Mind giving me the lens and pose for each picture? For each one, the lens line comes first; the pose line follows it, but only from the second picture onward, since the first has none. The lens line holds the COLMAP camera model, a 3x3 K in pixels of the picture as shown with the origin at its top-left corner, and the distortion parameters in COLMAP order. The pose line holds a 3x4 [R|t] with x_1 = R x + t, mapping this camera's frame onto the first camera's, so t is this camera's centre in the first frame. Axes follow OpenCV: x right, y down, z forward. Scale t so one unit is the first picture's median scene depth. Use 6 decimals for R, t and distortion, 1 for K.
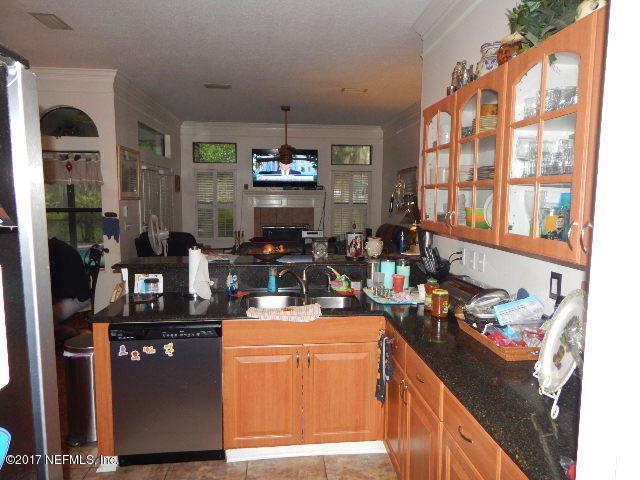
lens RADIAL K [[428.6, 0, 321.0], [0, 428.6, 239.8], [0, 0, 1]] dist [-0.001063, -0.002016]
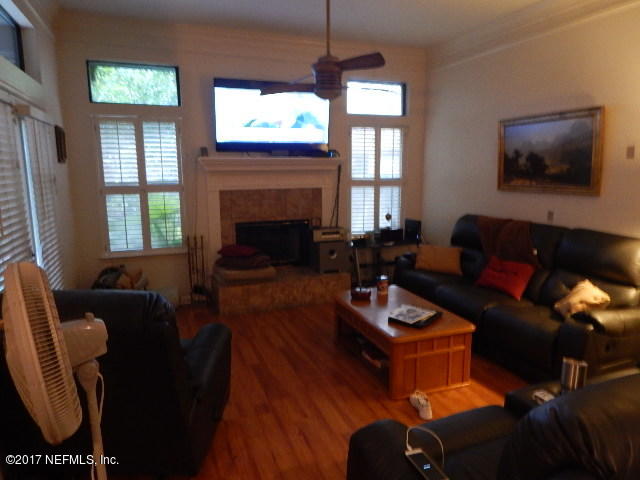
lens RADIAL K [[428.6, 0, 318.4], [0, 428.6, 238.8], [0, 0, 1]] dist [-0.001063, -0.002016]
pose [[0.968224, -0.049969, 0.245040, -0.173241], [0.036616, 0.997601, 0.058751, -0.041548], [-0.247388, -0.047912, 0.967731, 0.438049]]
